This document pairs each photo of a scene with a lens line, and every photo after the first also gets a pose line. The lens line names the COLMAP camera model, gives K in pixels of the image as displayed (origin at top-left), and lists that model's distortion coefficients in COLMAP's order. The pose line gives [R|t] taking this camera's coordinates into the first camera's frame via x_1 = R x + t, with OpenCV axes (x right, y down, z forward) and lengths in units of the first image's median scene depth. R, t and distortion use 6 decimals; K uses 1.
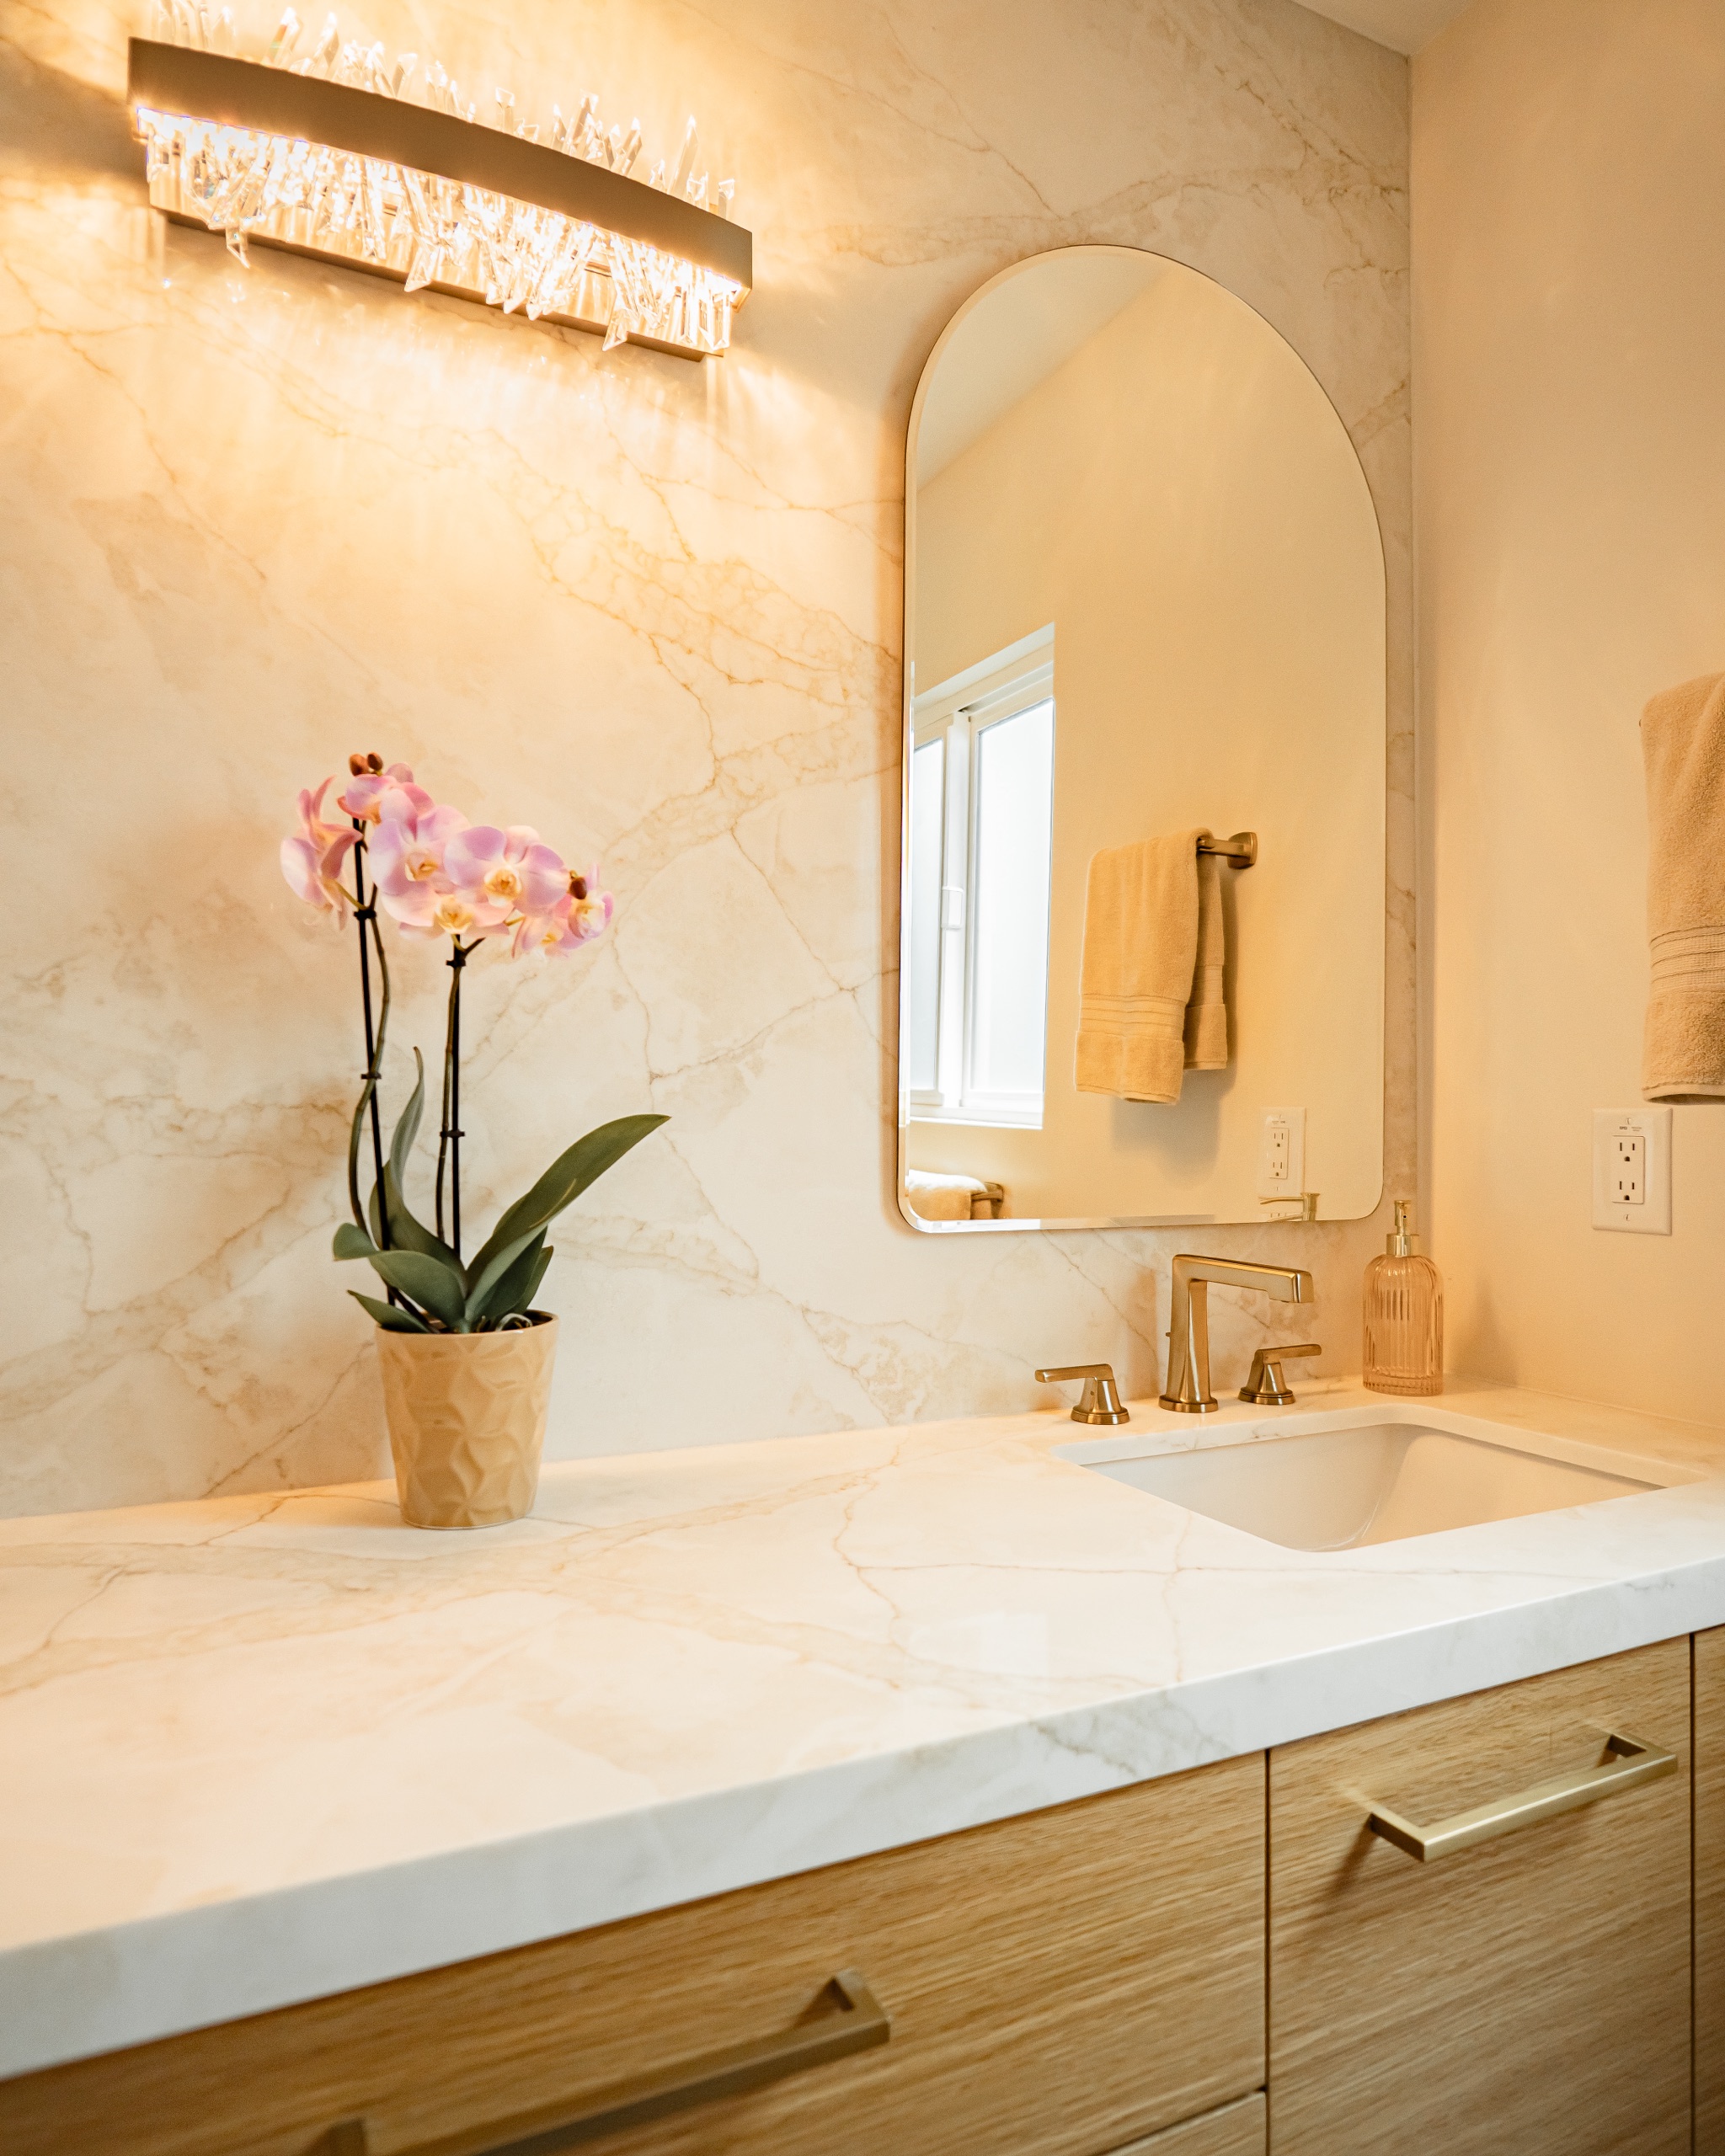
lens RADIAL K [[1298.9, 0, 954.7], [0, 1298.9, 1098.6], [0, 0, 1]] dist [-0.014060, 0.000698]
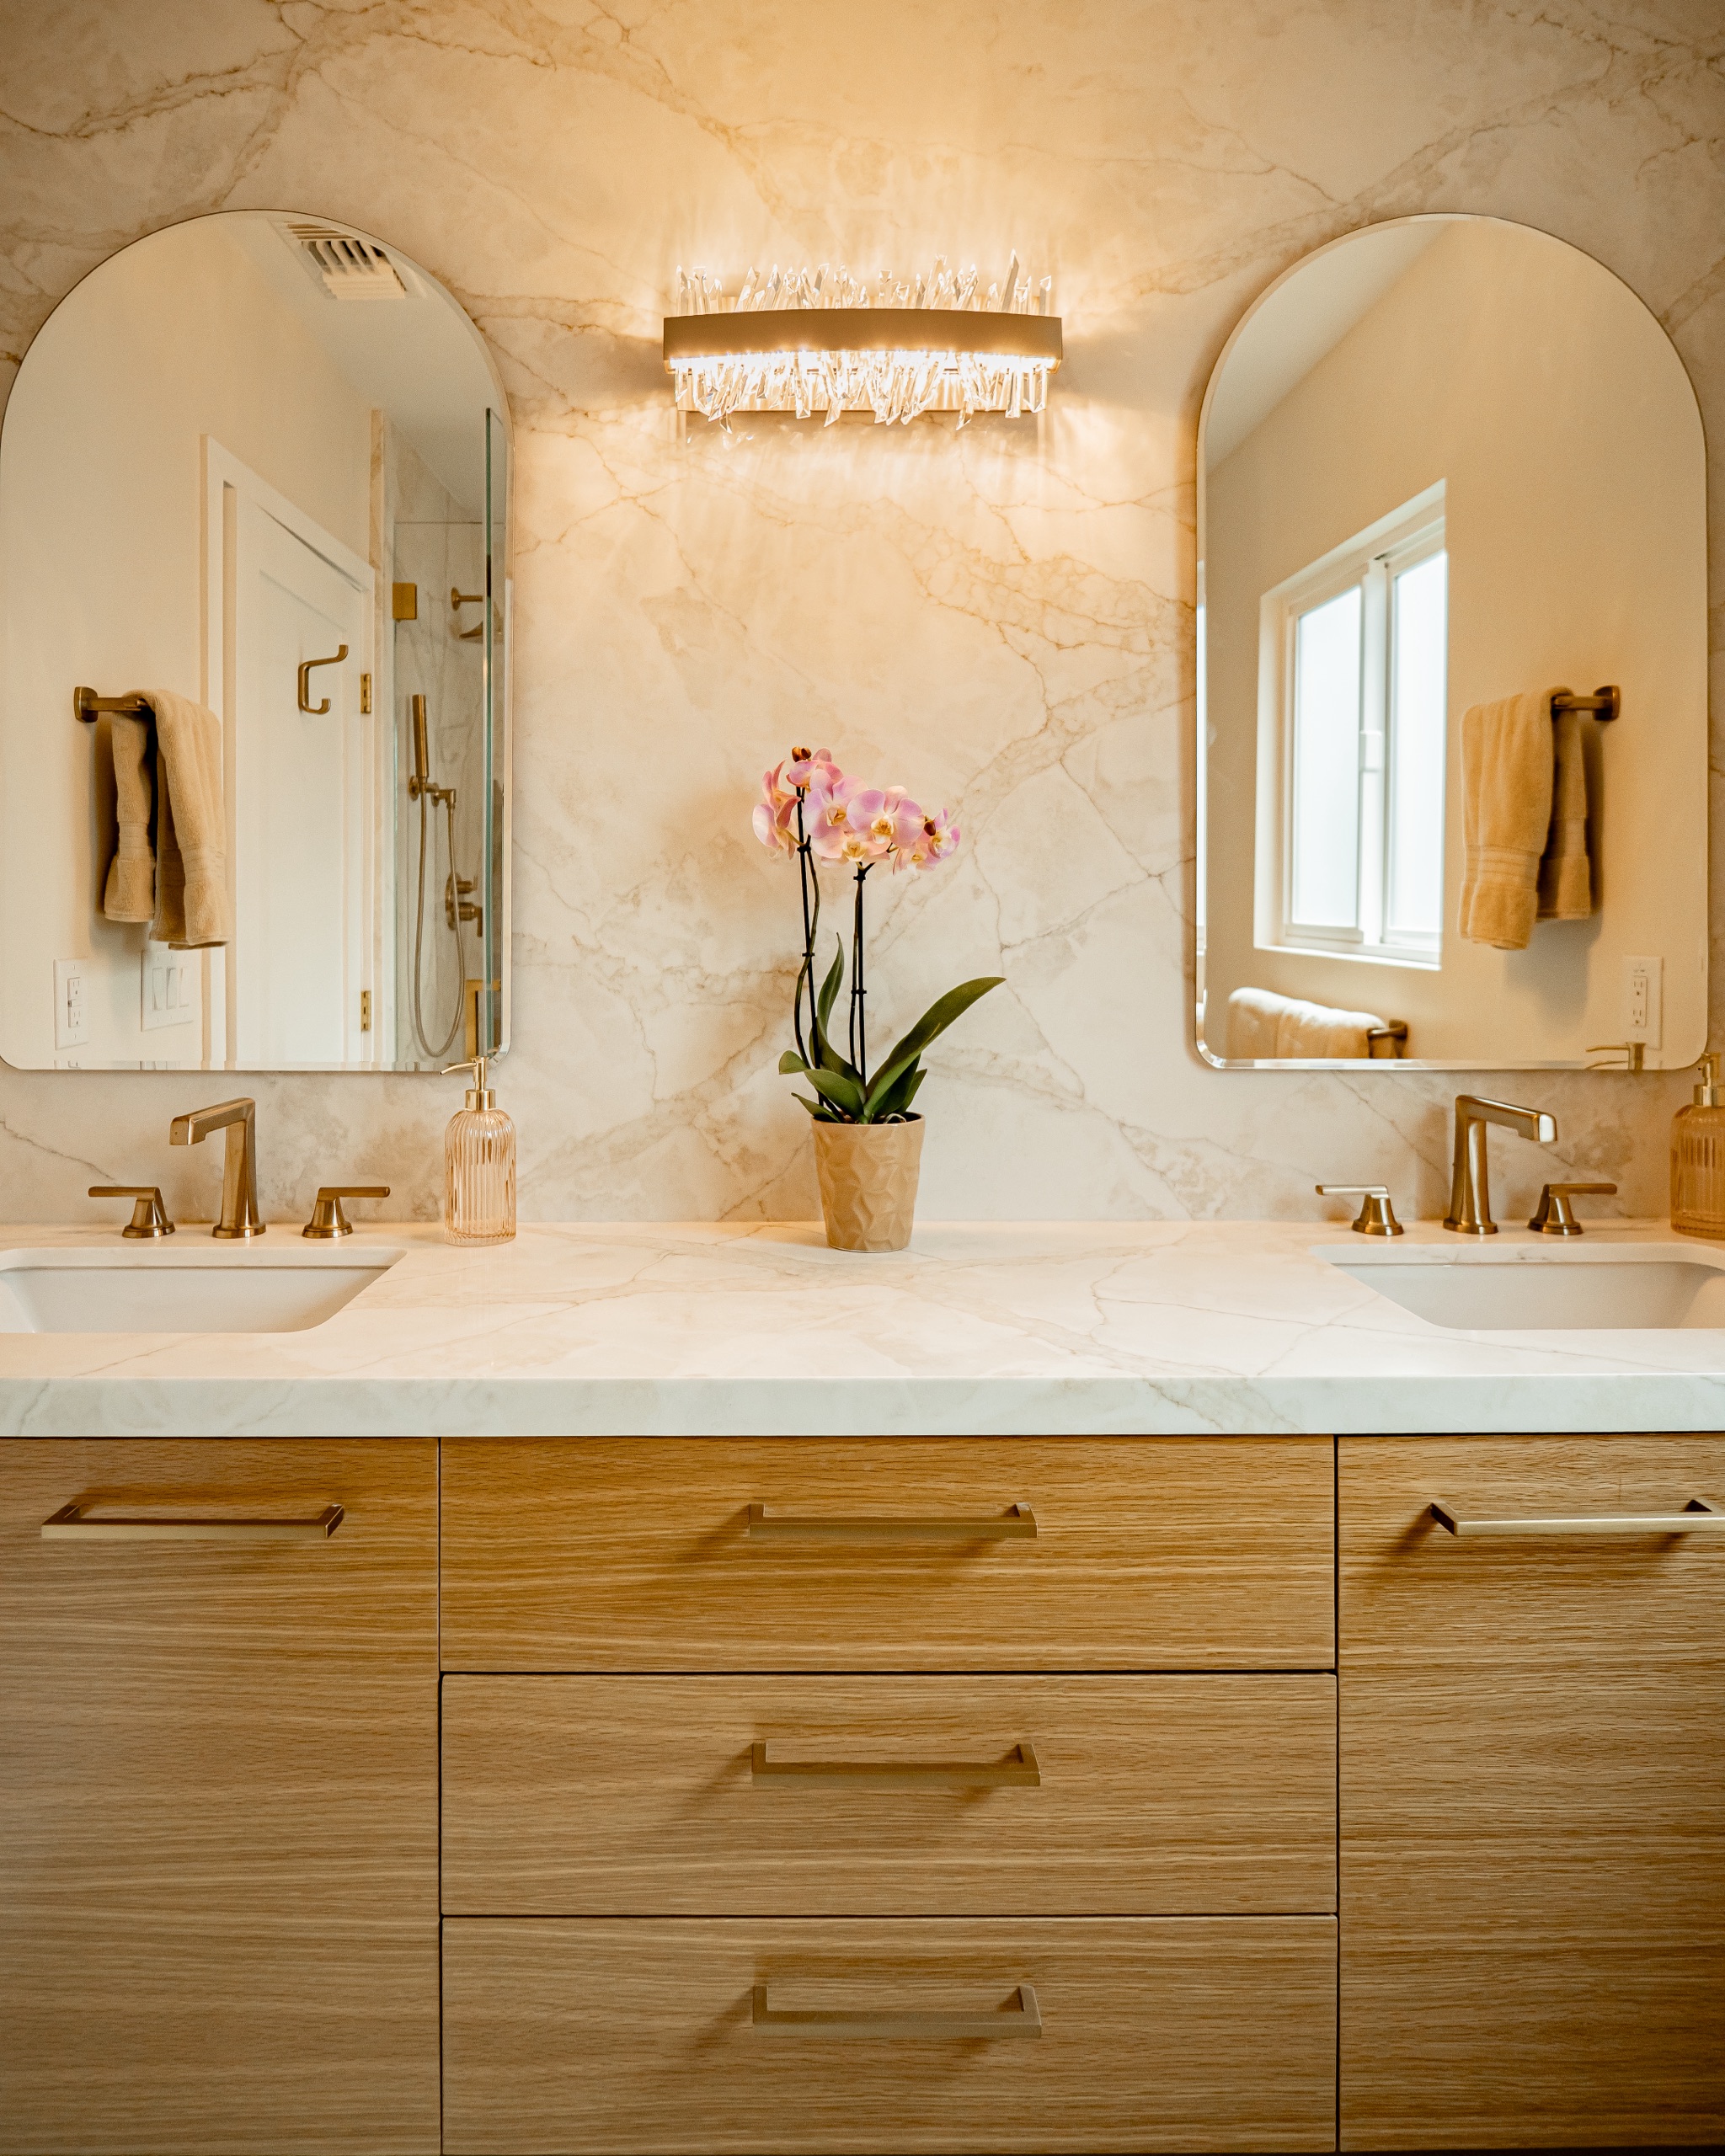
lens RADIAL K [[1392.5, 0, 856.2], [0, 1392.5, 902.2], [0, 0, 1]] dist [-0.015143, 0.001136]
pose [[0.902879, -0.011980, -0.429728, 0.281944], [0.011638, 0.999926, -0.003424, -0.066880], [0.429738, -0.001910, 0.902952, -0.425289]]
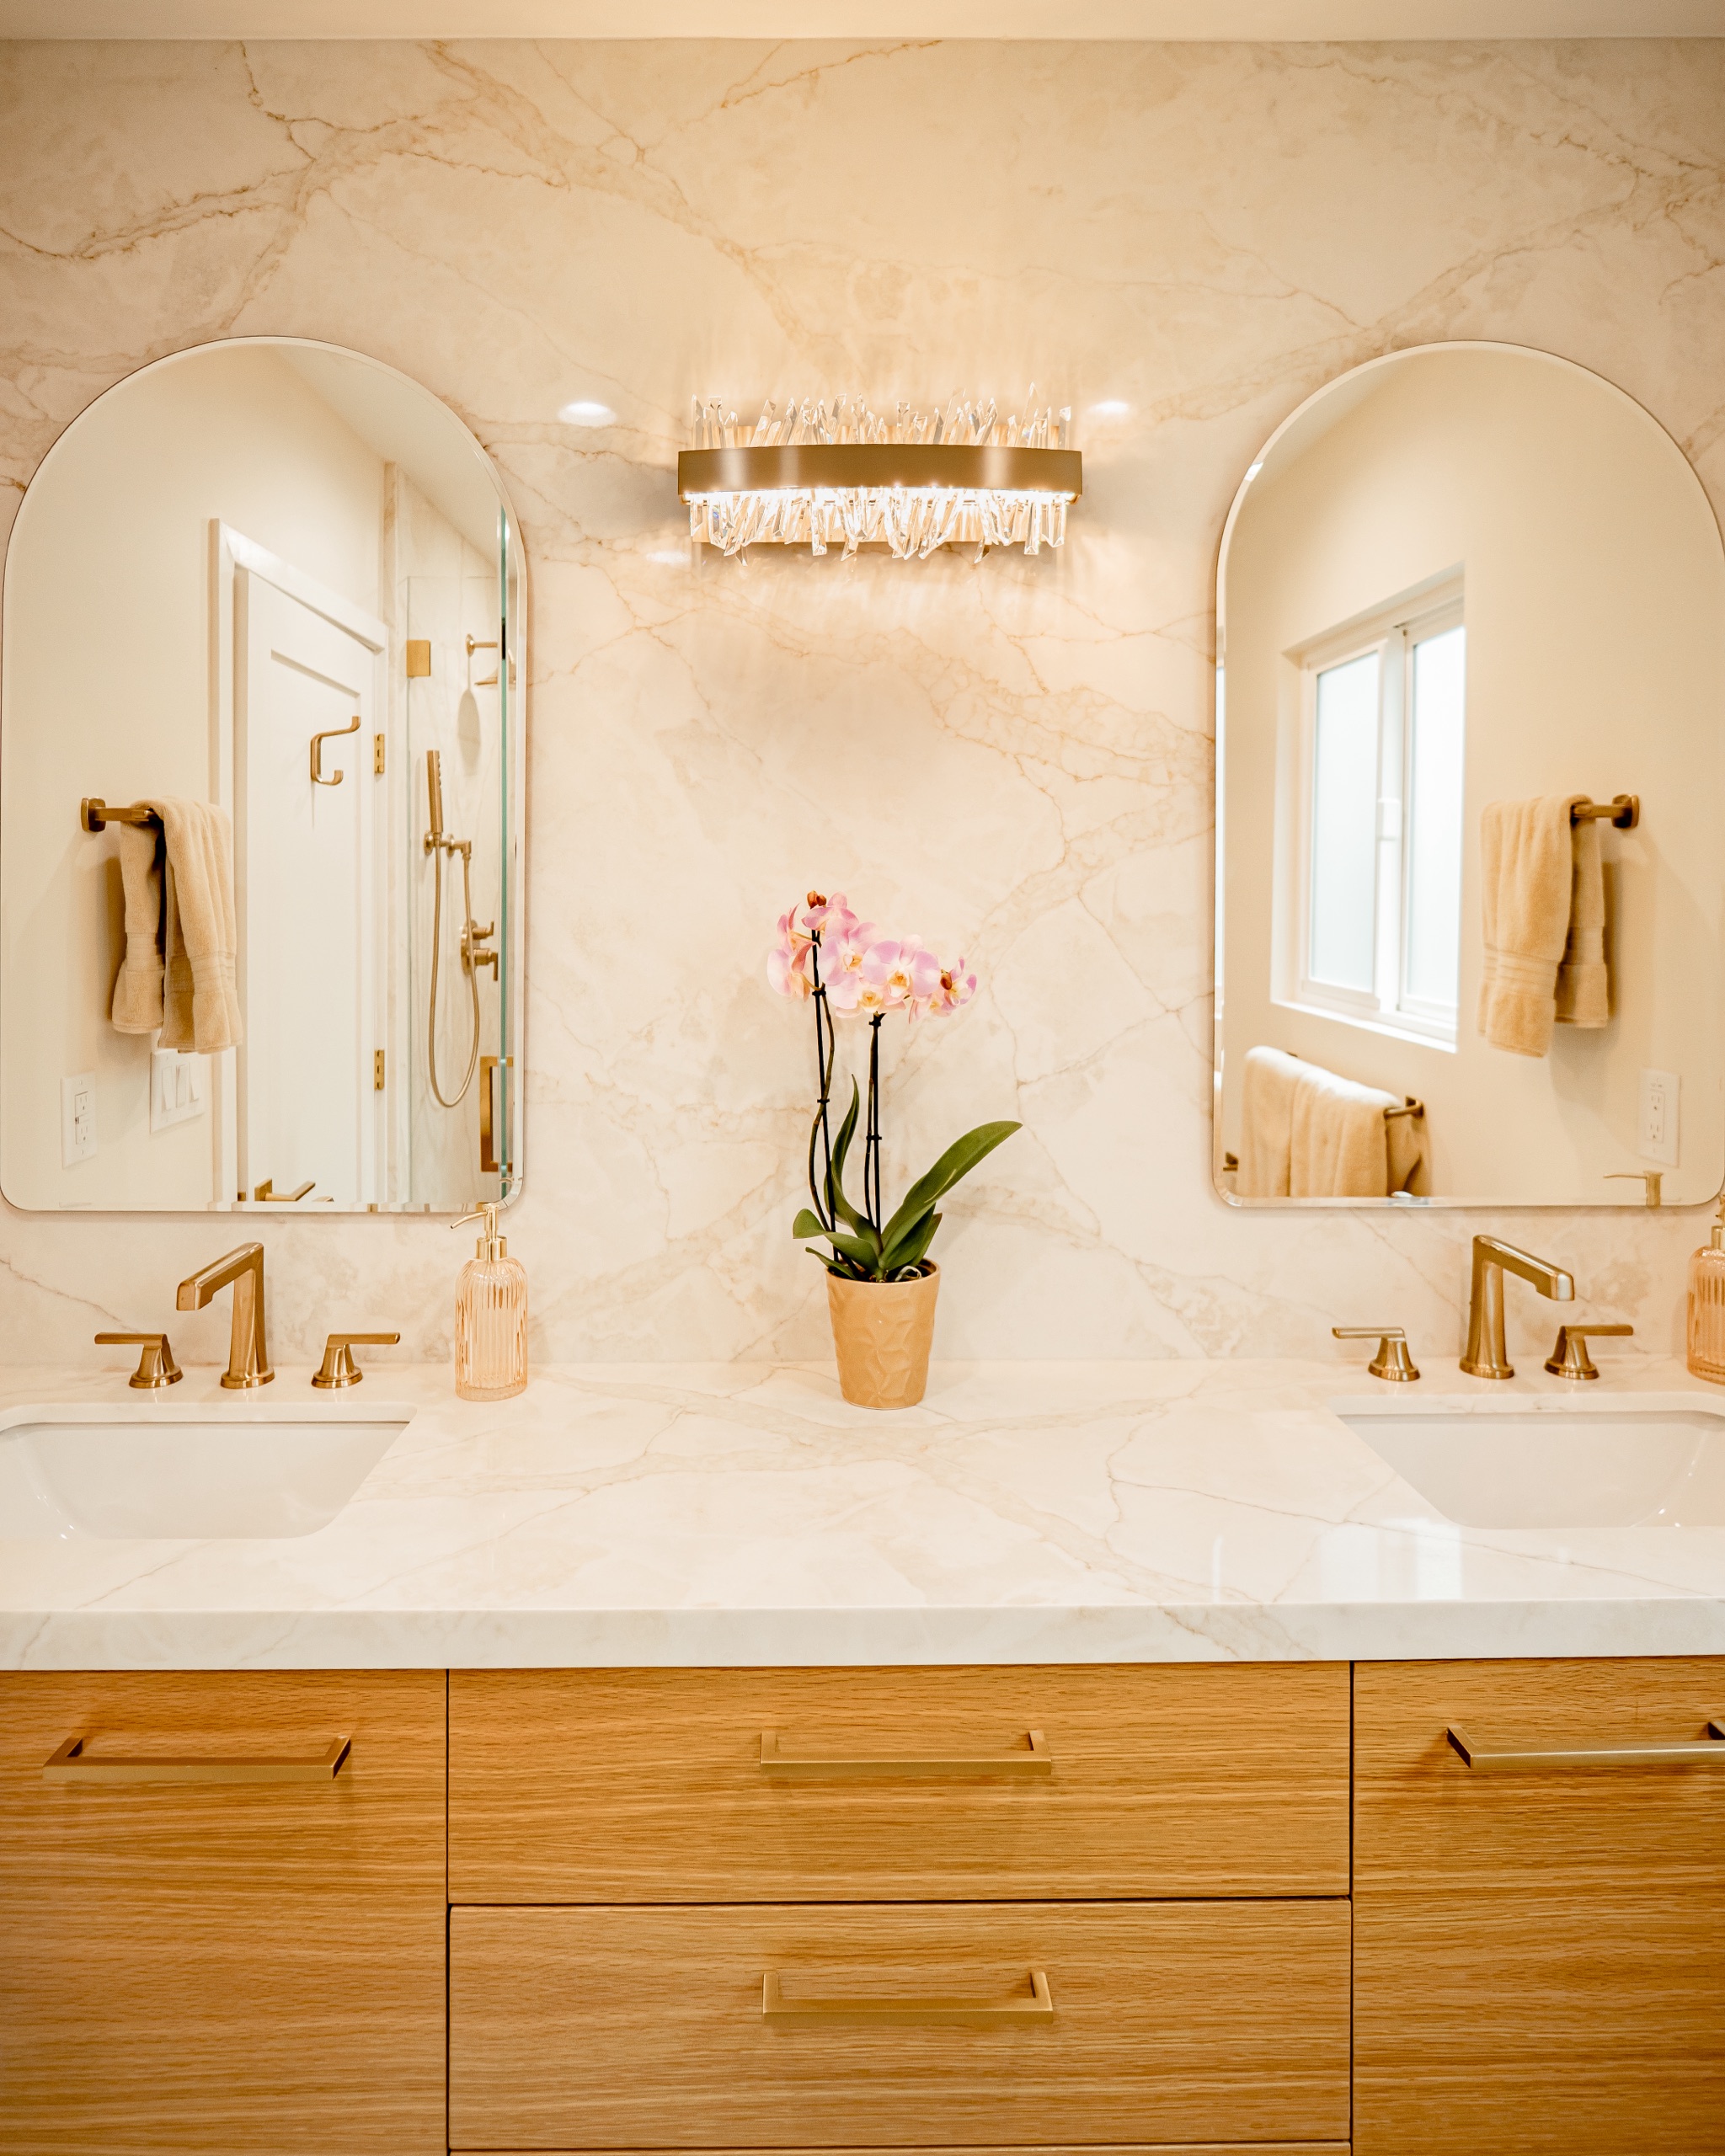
lens RADIAL K [[1390.3, 0, 882.6], [0, 1390.3, 870.3], [0, 0, 1]] dist [-0.017613, 0.003999]
pose [[0.905778, -0.006834, -0.423698, 0.277889], [0.008245, 0.999965, 0.001496, -0.265387], [0.423673, -0.004849, 0.905802, -0.408548]]
